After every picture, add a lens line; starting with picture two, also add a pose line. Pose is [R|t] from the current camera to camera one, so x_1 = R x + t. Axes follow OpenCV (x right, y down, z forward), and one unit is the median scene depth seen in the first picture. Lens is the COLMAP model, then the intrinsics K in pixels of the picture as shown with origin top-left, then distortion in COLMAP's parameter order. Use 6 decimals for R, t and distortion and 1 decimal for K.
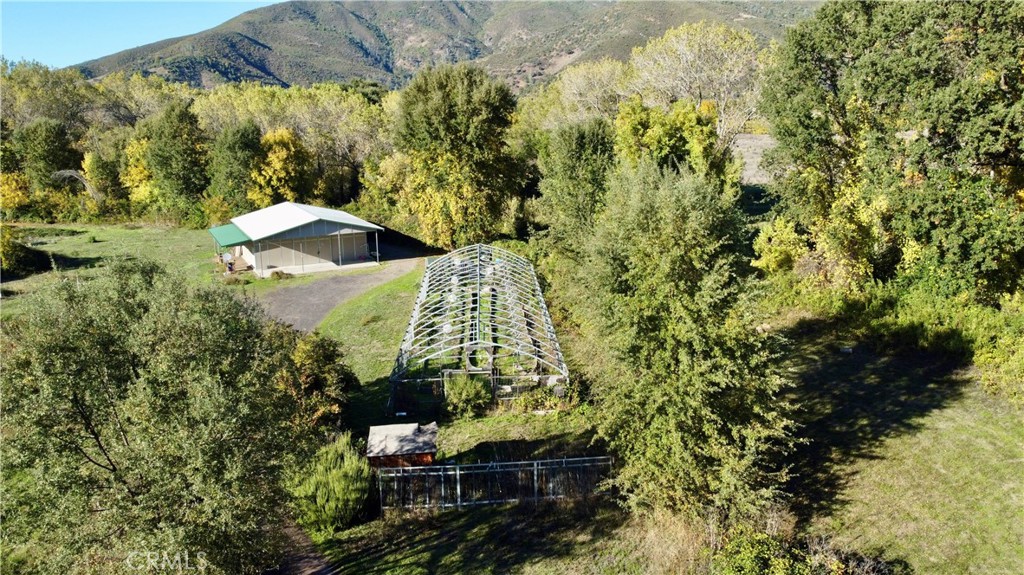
lens RADIAL K [[787.1, 0, 512.0], [0, 787.1, 287.5], [0, 0, 1]] dist [0.015590, -0.015437]
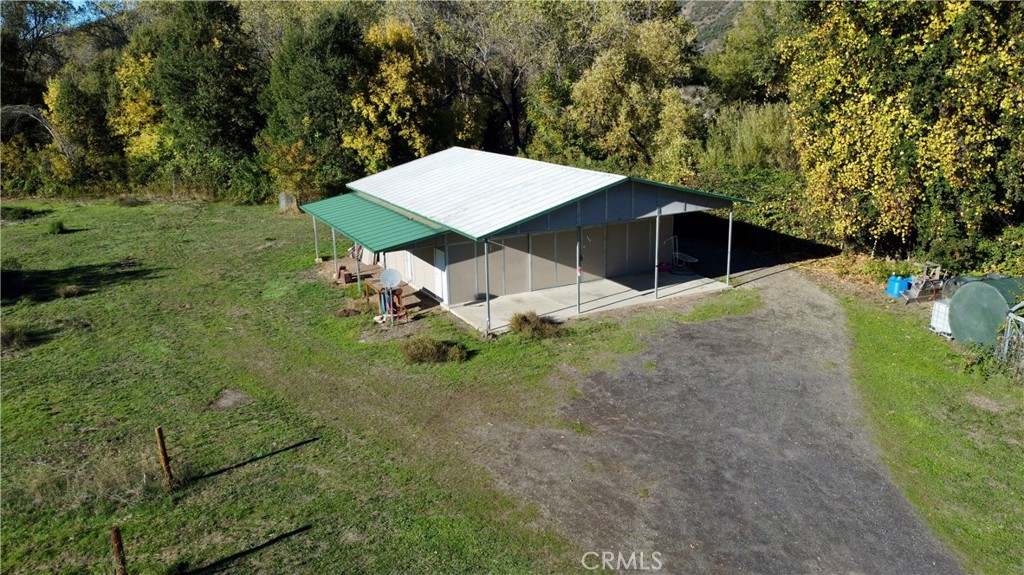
lens RADIAL K [[787.1, 0, 512.0], [0, 787.1, 287.5], [0, 0, 1]] dist [0.015590, -0.015437]
pose [[0.999895, -0.012480, 0.007369, -0.298899], [0.012173, 0.999115, 0.040259, -0.048705], [-0.007865, -0.040165, 0.999162, 0.600597]]
